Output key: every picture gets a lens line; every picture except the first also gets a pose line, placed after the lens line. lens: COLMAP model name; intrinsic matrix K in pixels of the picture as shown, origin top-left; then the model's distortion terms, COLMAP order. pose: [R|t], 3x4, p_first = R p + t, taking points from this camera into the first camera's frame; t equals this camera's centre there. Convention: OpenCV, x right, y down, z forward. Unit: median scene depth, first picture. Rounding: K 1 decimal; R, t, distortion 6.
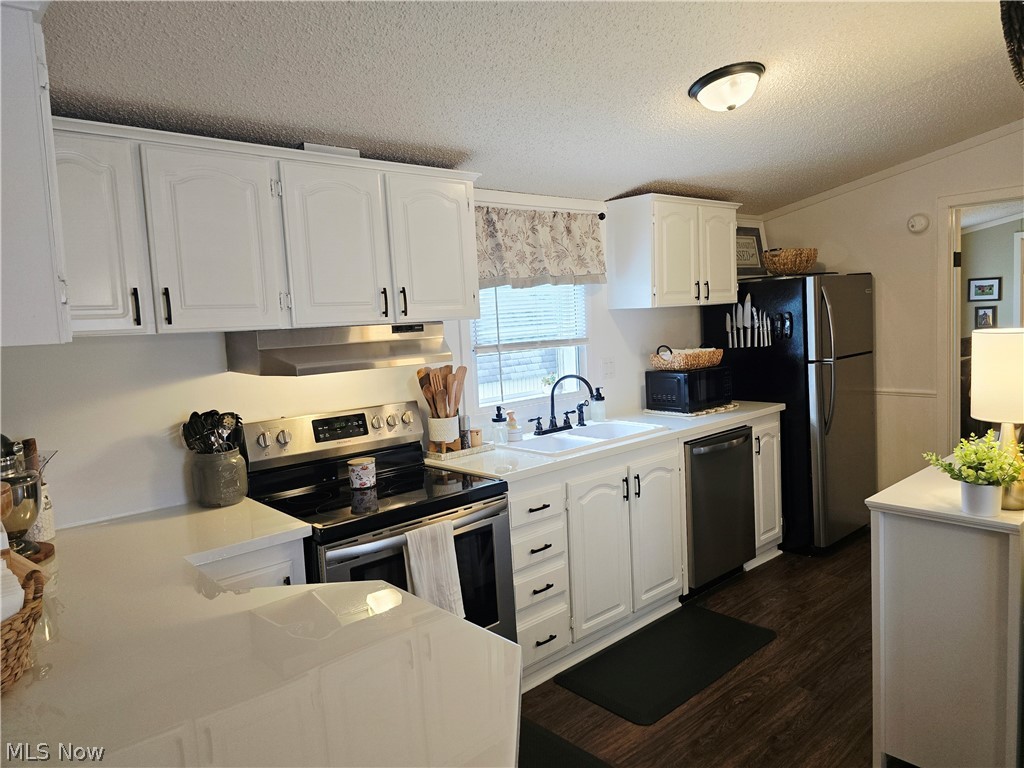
lens RADIAL K [[690.7, 0, 521.4], [0, 690.7, 368.2], [0, 0, 1]] dist [0.061072, -0.052201]
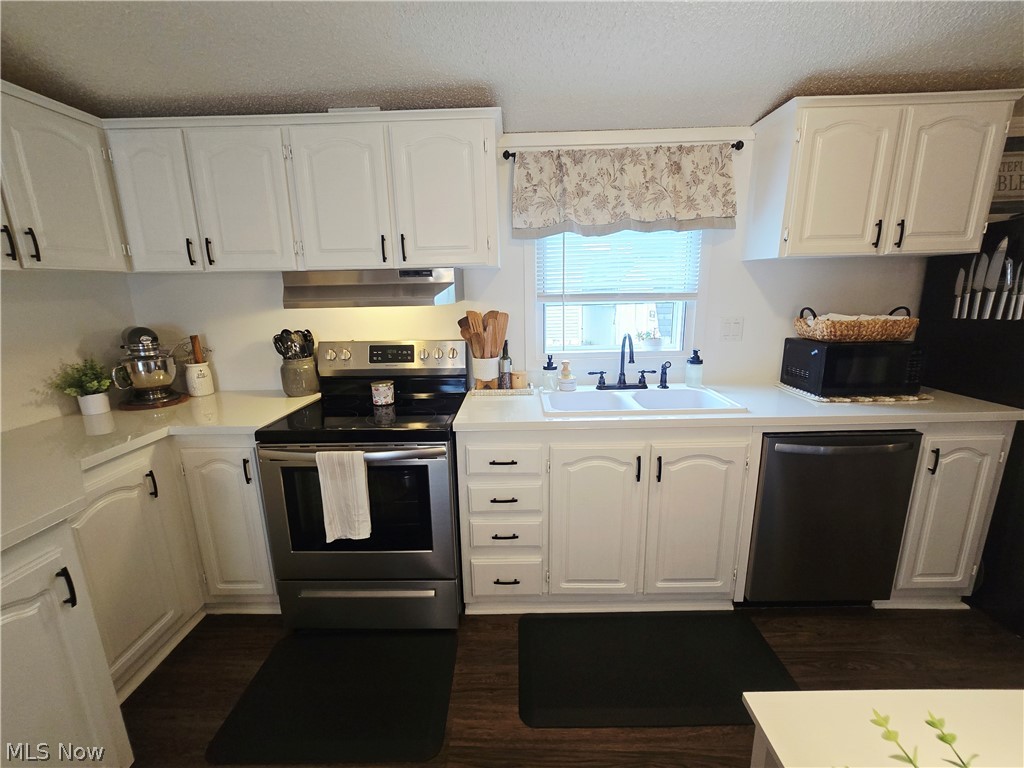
lens RADIAL K [[421.1, 0, 514.8], [0, 421.1, 380.4], [0, 0, 1]] dist [-0.005558, 0.001998]
pose [[0.734333, 0.177935, -0.655052, 0.332562], [-0.068121, 0.979477, 0.189694, -0.022466], [0.675362, -0.094675, 0.731384, 0.471573]]
